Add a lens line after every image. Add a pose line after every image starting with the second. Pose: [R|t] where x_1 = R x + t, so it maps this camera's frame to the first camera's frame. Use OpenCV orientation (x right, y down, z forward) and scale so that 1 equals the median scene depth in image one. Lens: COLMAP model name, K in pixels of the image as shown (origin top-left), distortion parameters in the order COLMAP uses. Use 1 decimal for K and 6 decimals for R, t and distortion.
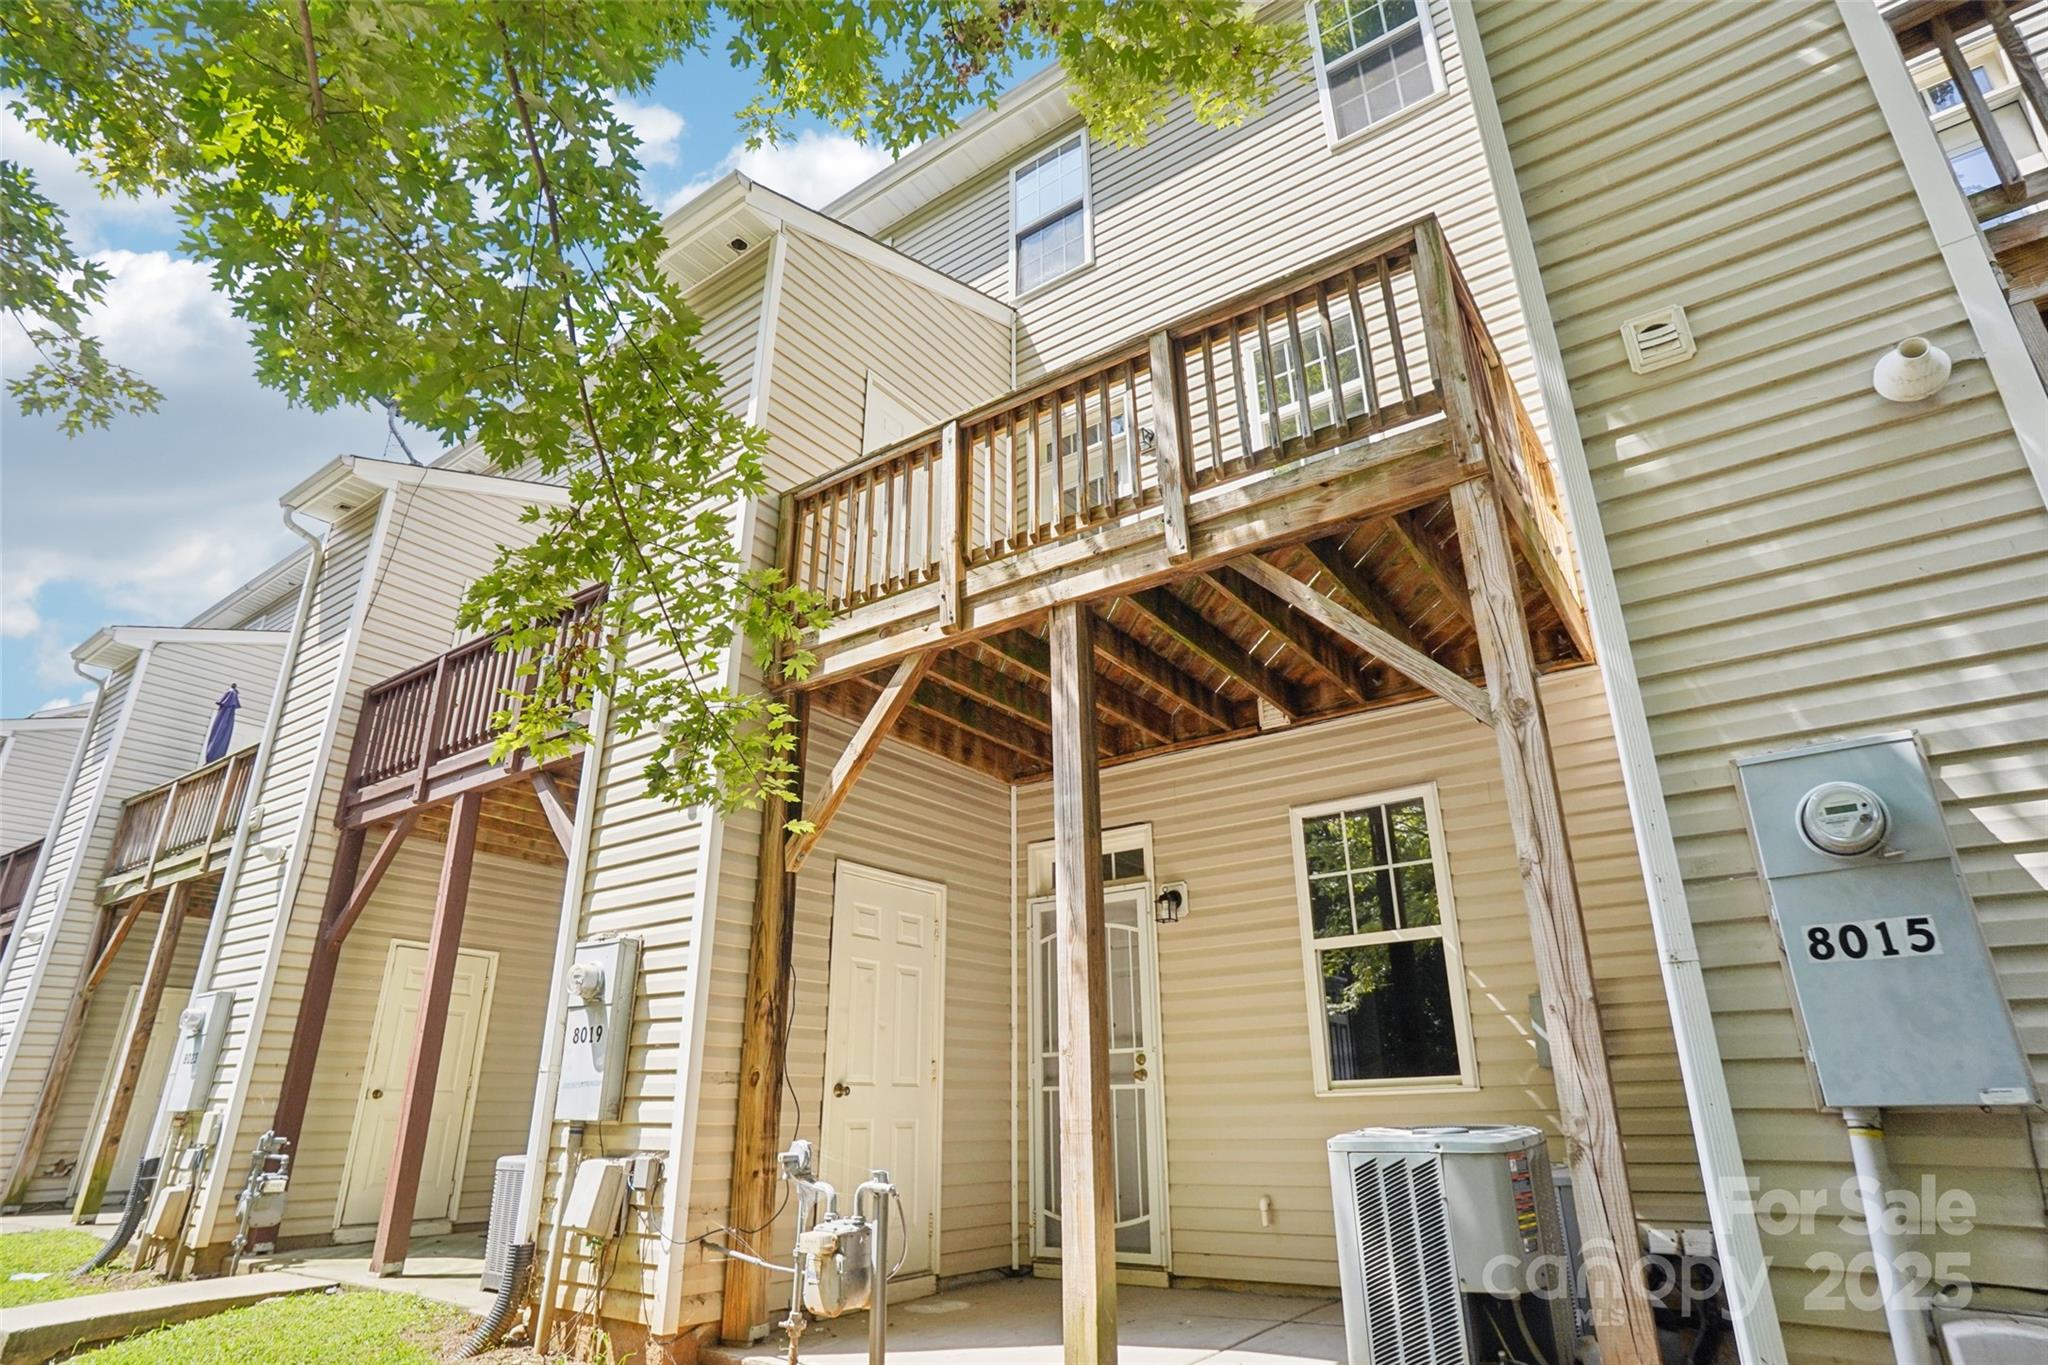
lens RADIAL K [[1121.6, 0, 1031.8], [0, 1121.6, 677.7], [0, 0, 1]] dist [-0.078490, 0.044770]
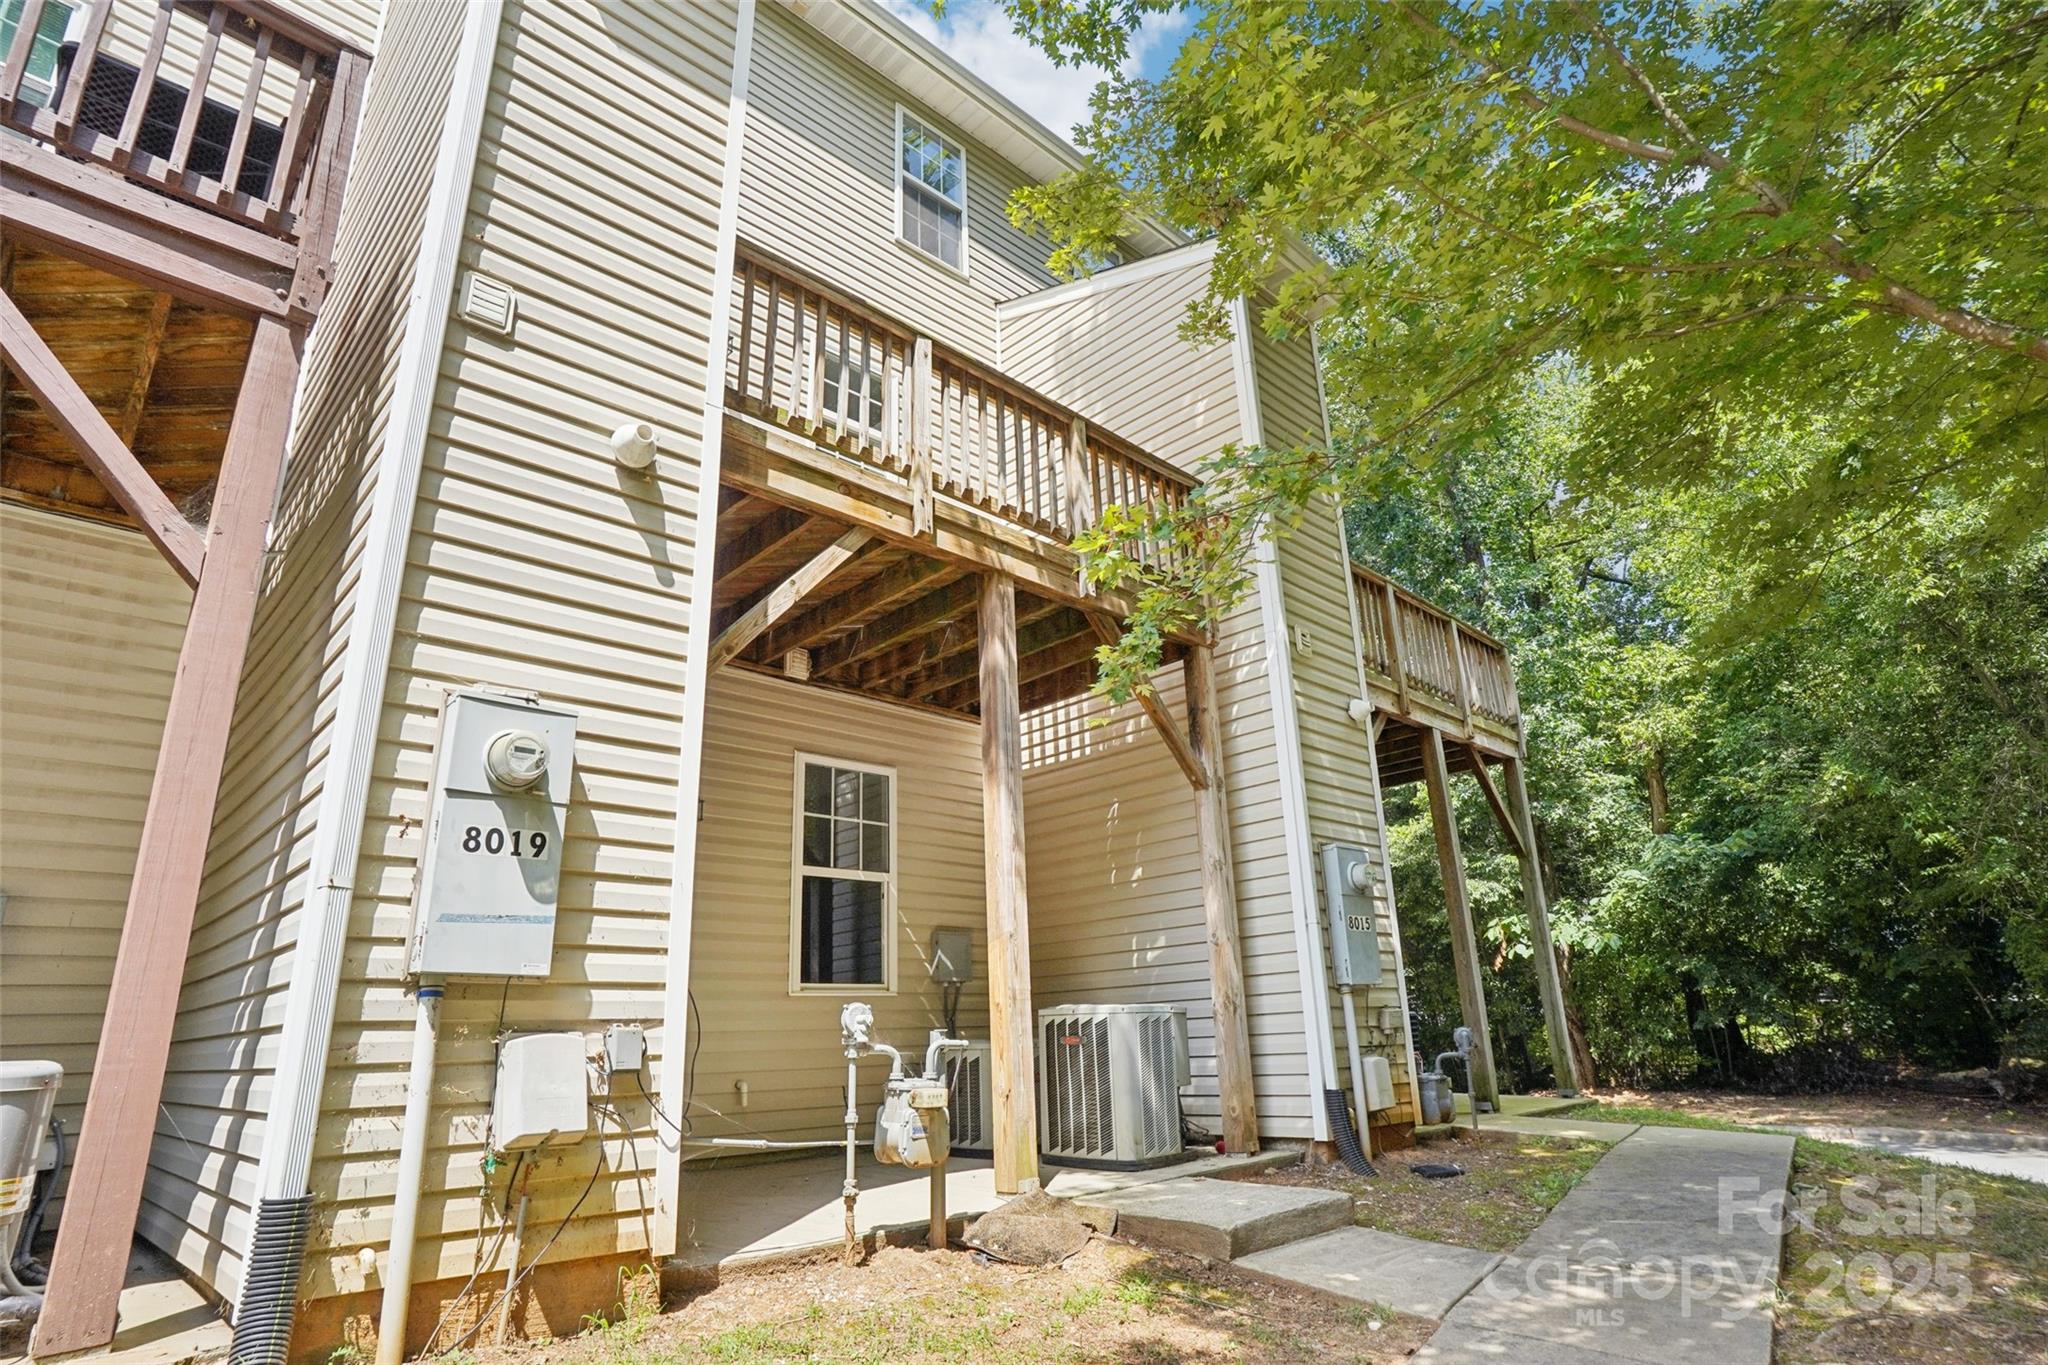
lens RADIAL K [[1121.6, 0, 1031.8], [0, 1121.6, 677.7], [0, 0, 1]] dist [-0.078490, 0.044770]
pose [[0.170958, 0.312843, 0.934292, -0.957652], [-0.328459, 0.912106, -0.245312, 0.291135], [-0.928918, -0.264939, 0.258688, 0.577805]]
